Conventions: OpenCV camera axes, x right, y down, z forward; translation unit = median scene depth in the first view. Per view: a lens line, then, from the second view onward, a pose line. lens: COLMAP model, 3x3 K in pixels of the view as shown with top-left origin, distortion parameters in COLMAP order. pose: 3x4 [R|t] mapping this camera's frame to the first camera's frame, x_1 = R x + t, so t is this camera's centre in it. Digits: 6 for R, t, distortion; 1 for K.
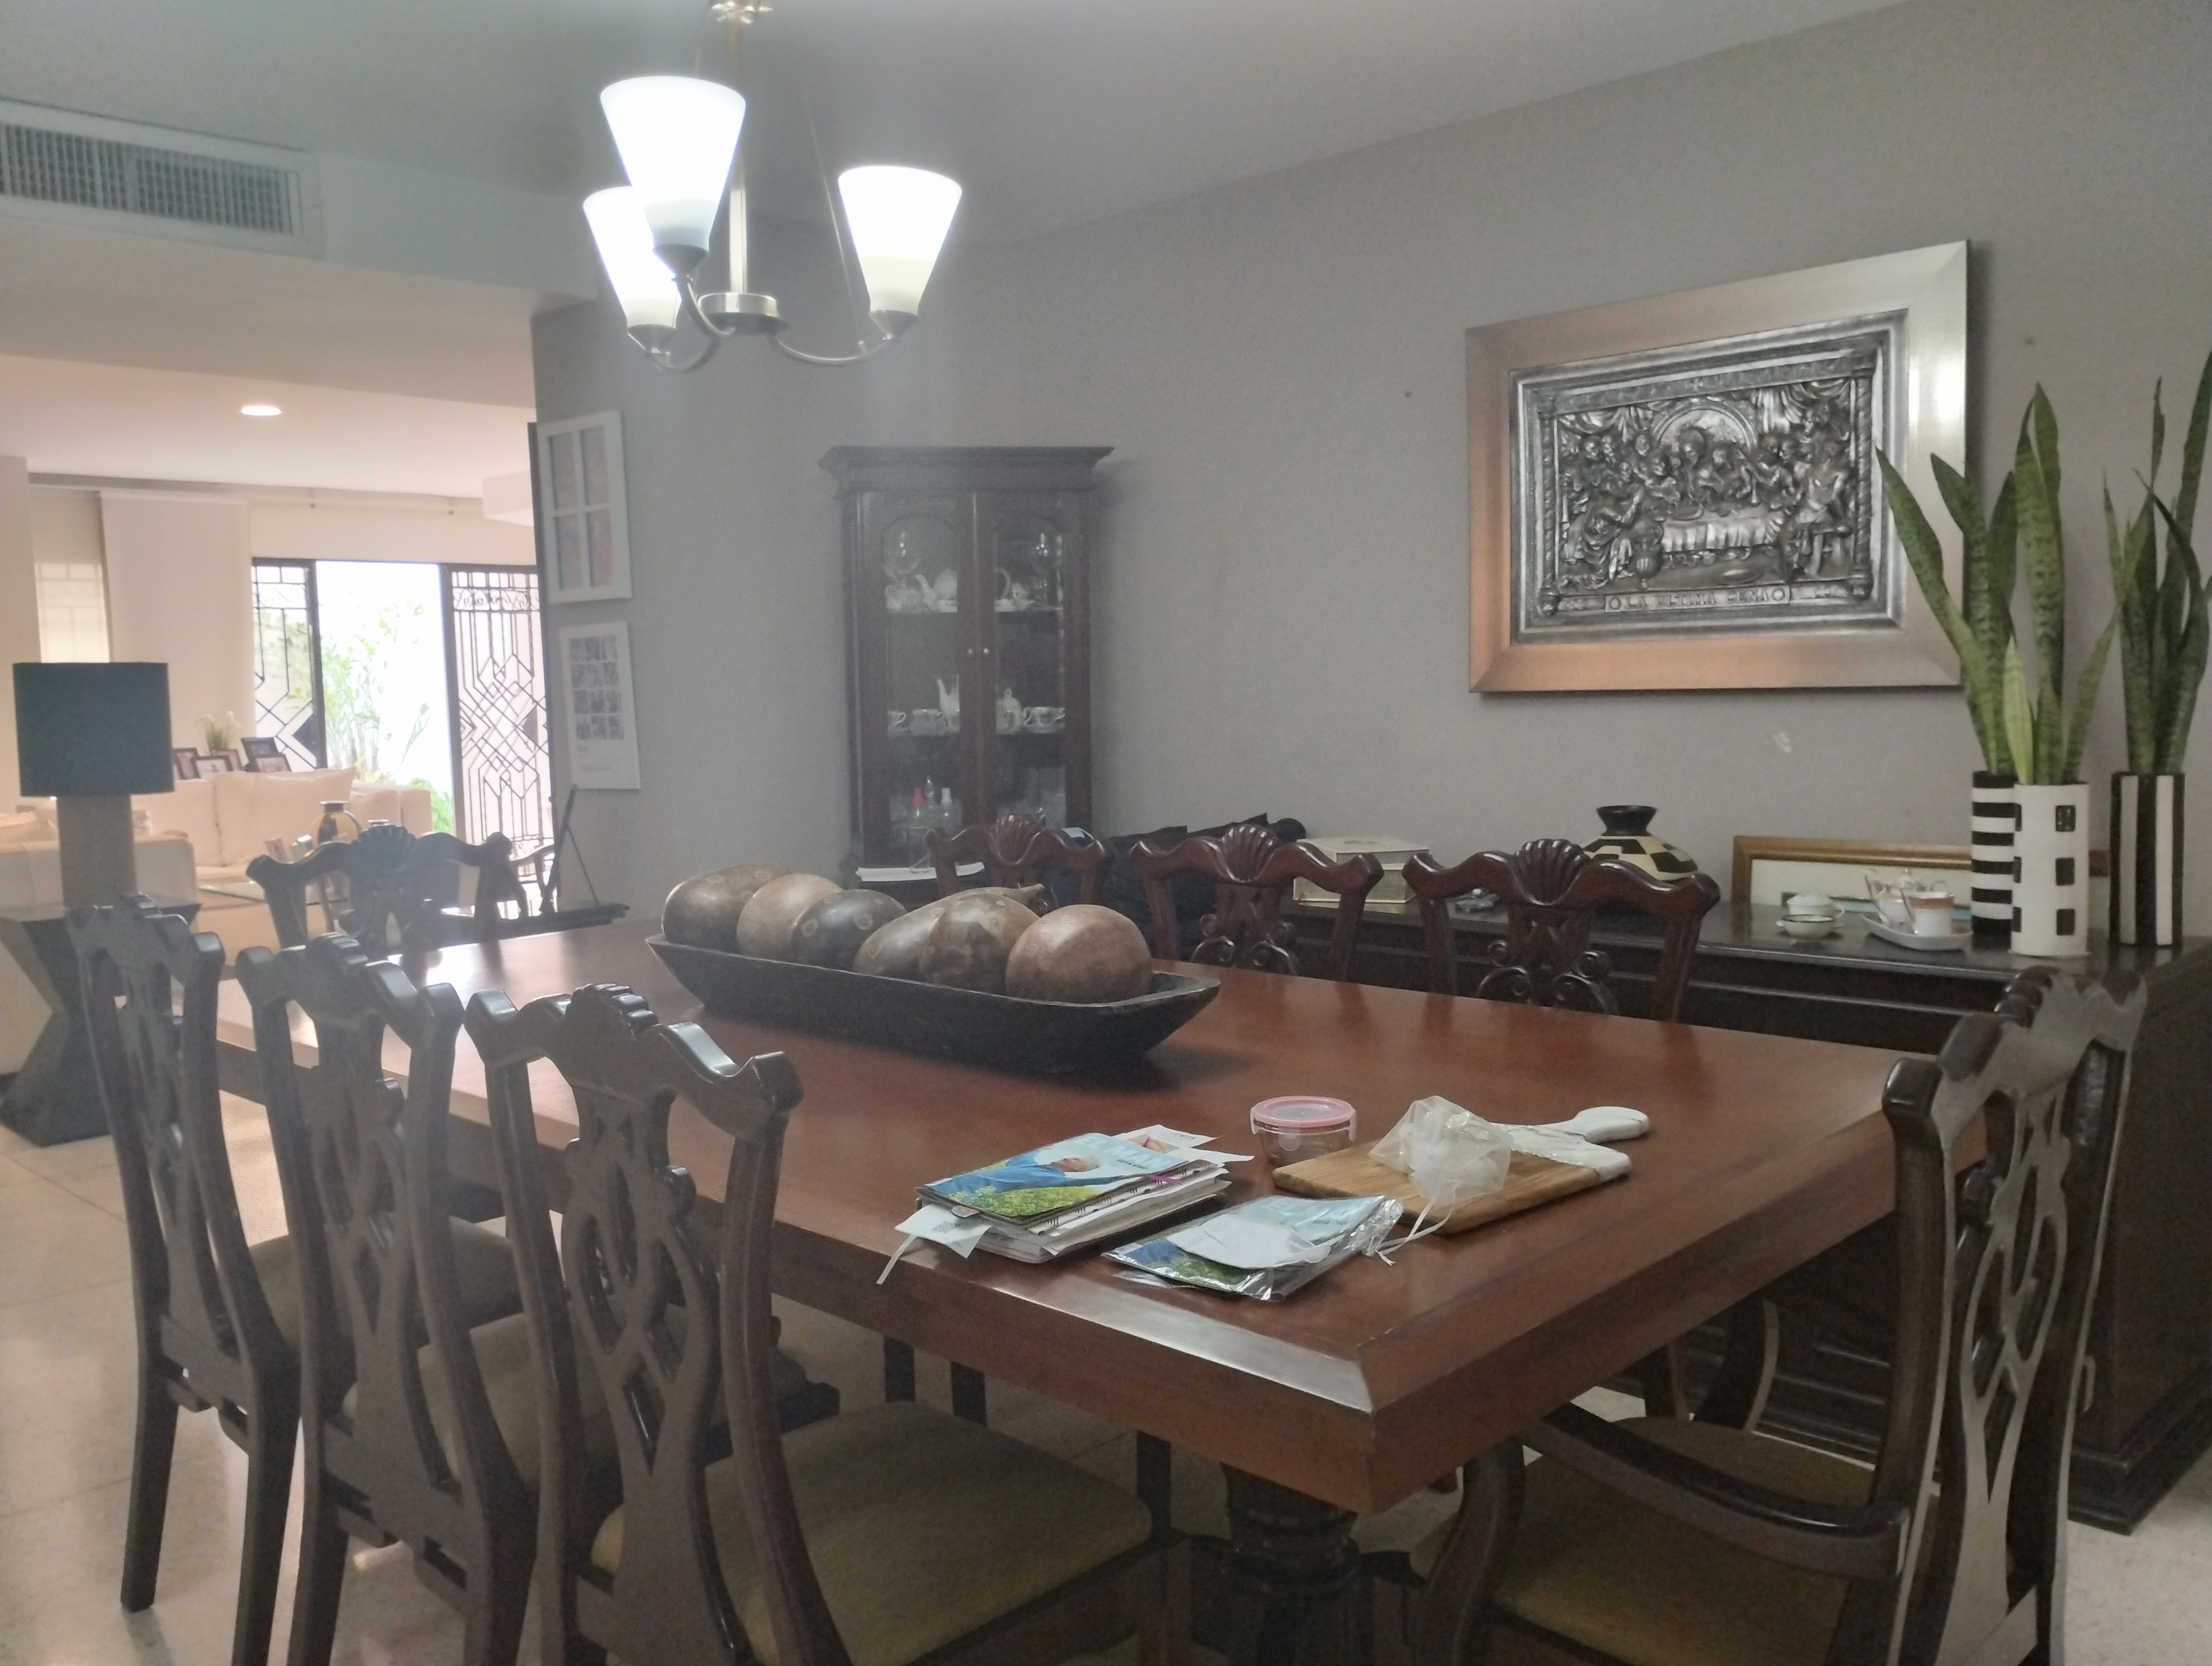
lens RADIAL K [[1838.8, 0, 1097.3], [0, 1838.8, 822.5], [0, 0, 1]] dist [0.072081, -0.101167]
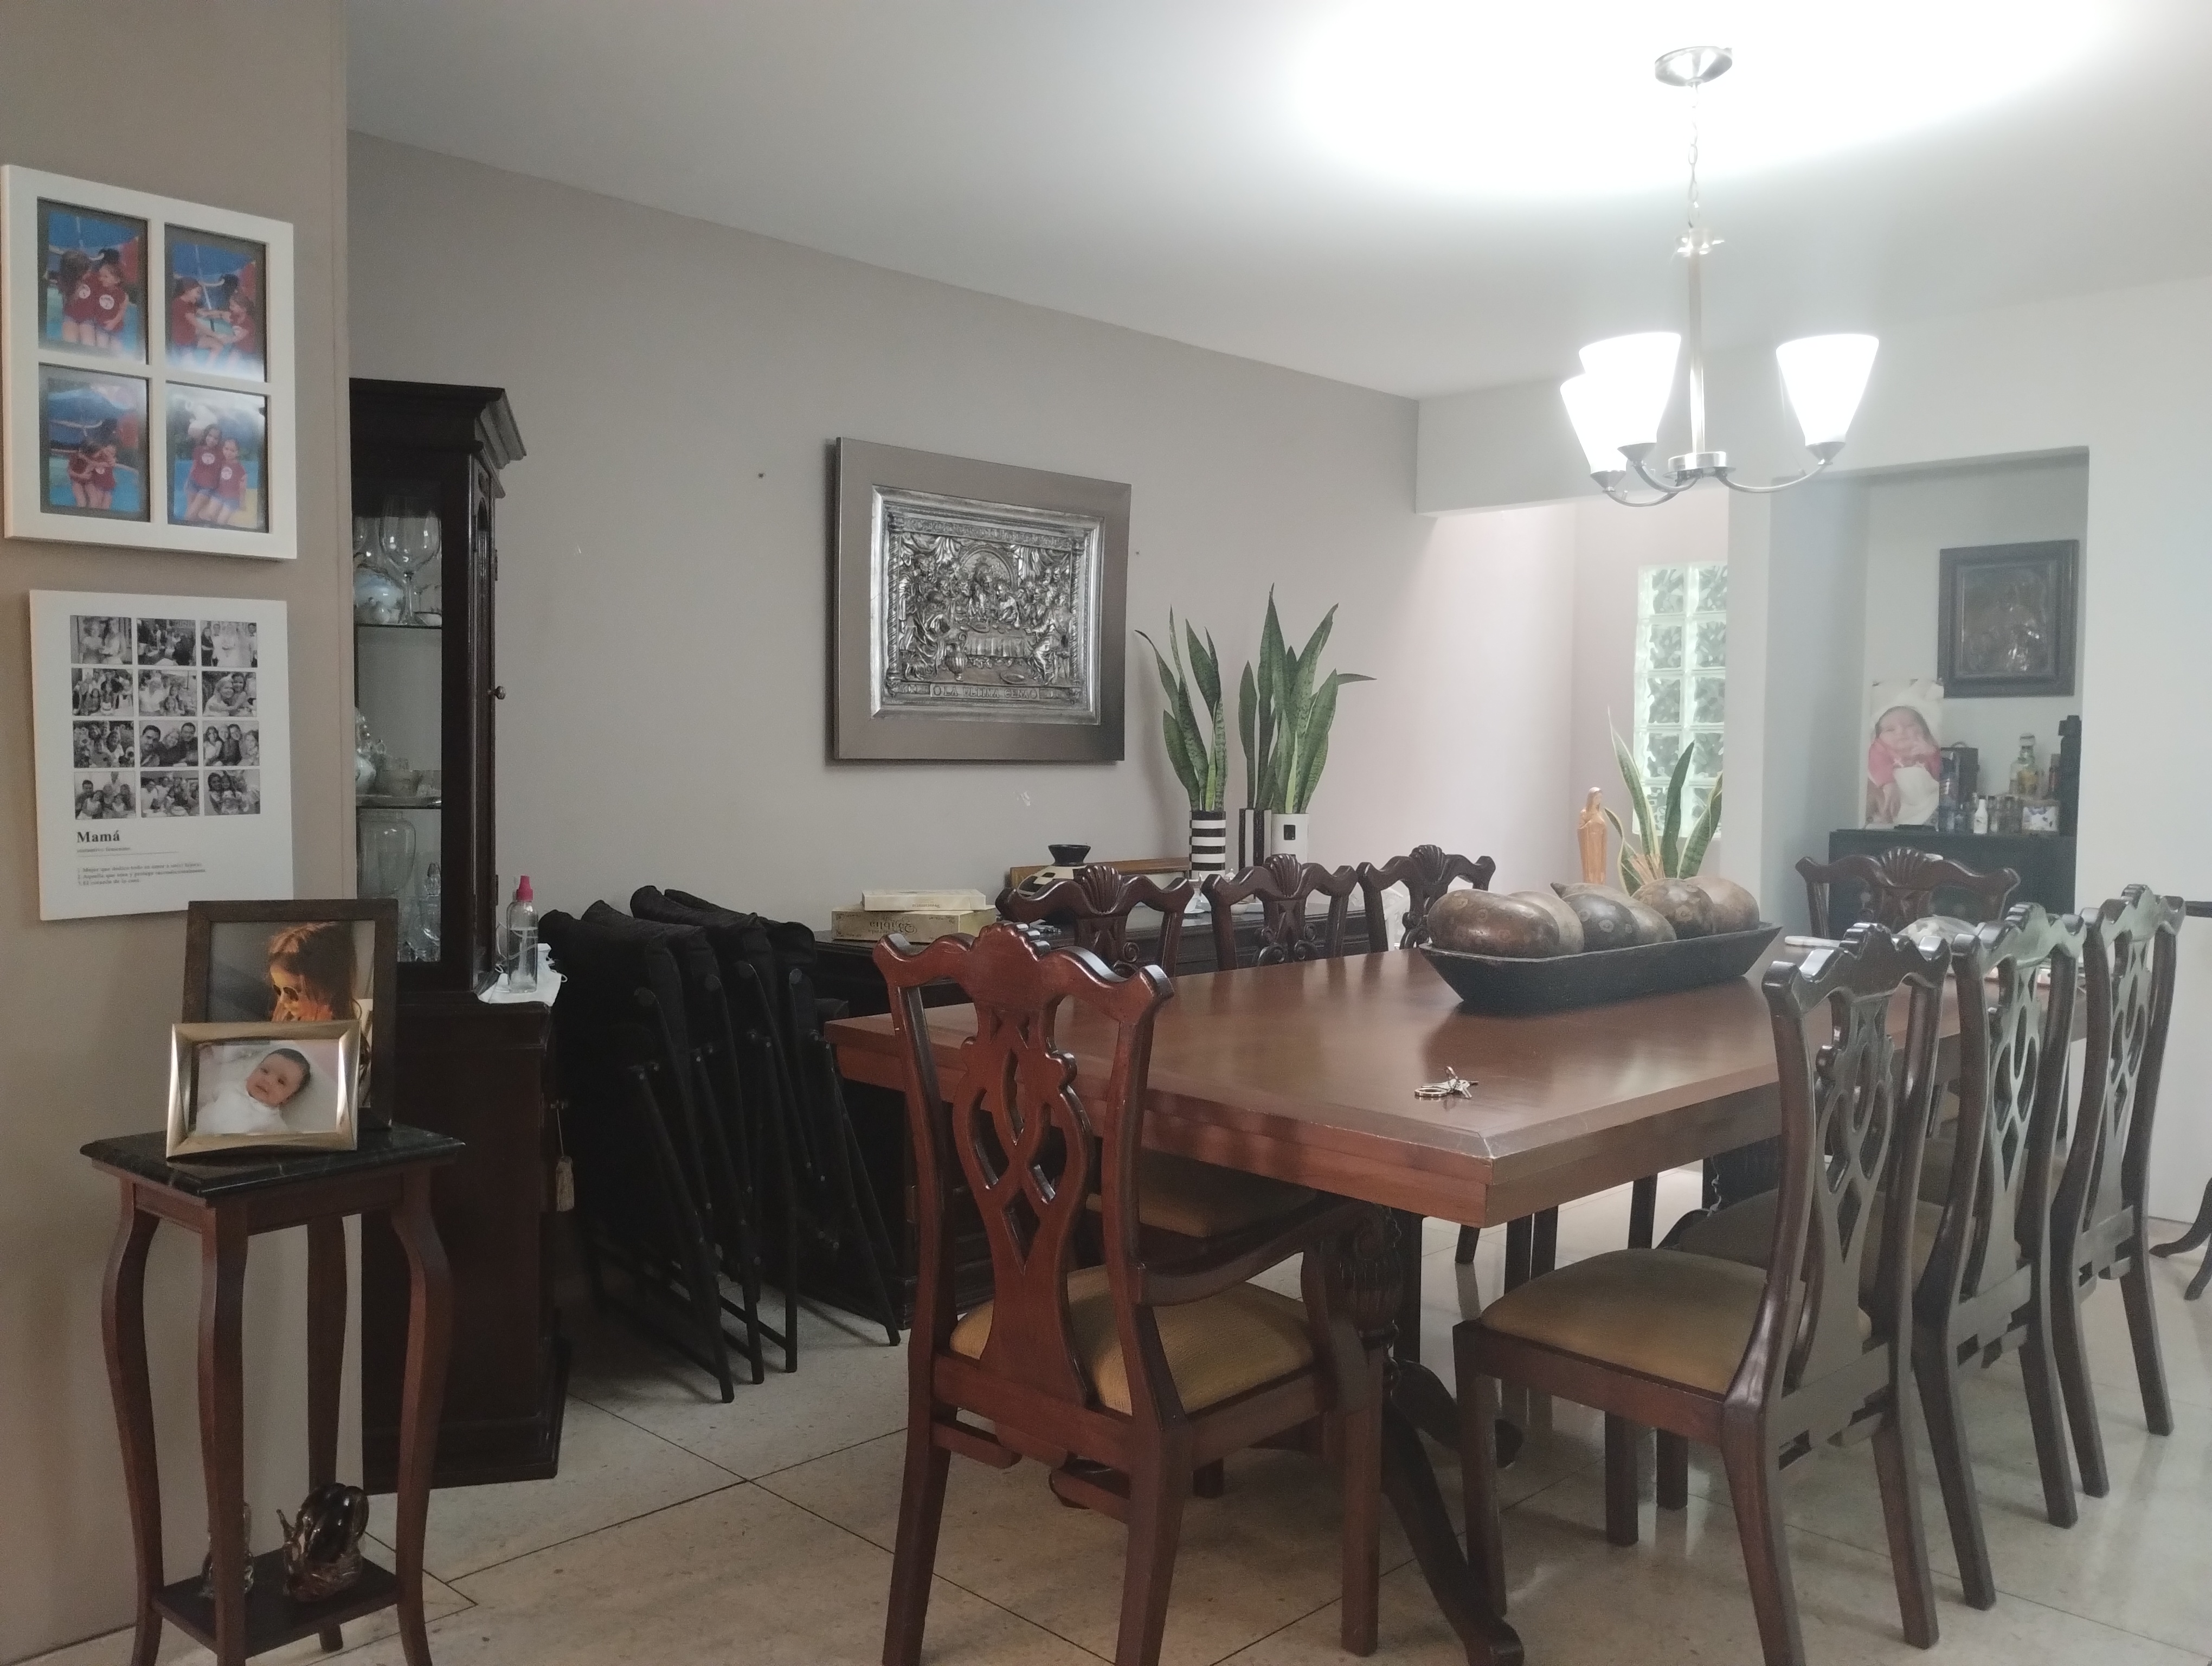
lens RADIAL K [[1838.8, 0, 1097.3], [0, 1838.8, 822.5], [0, 0, 1]] dist [0.072081, -0.101167]
pose [[-0.011359, -0.014847, 0.999825, -0.974117], [0.070557, 0.997386, 0.015613, -0.040507], [-0.997443, 0.070722, -0.010281, 0.912798]]
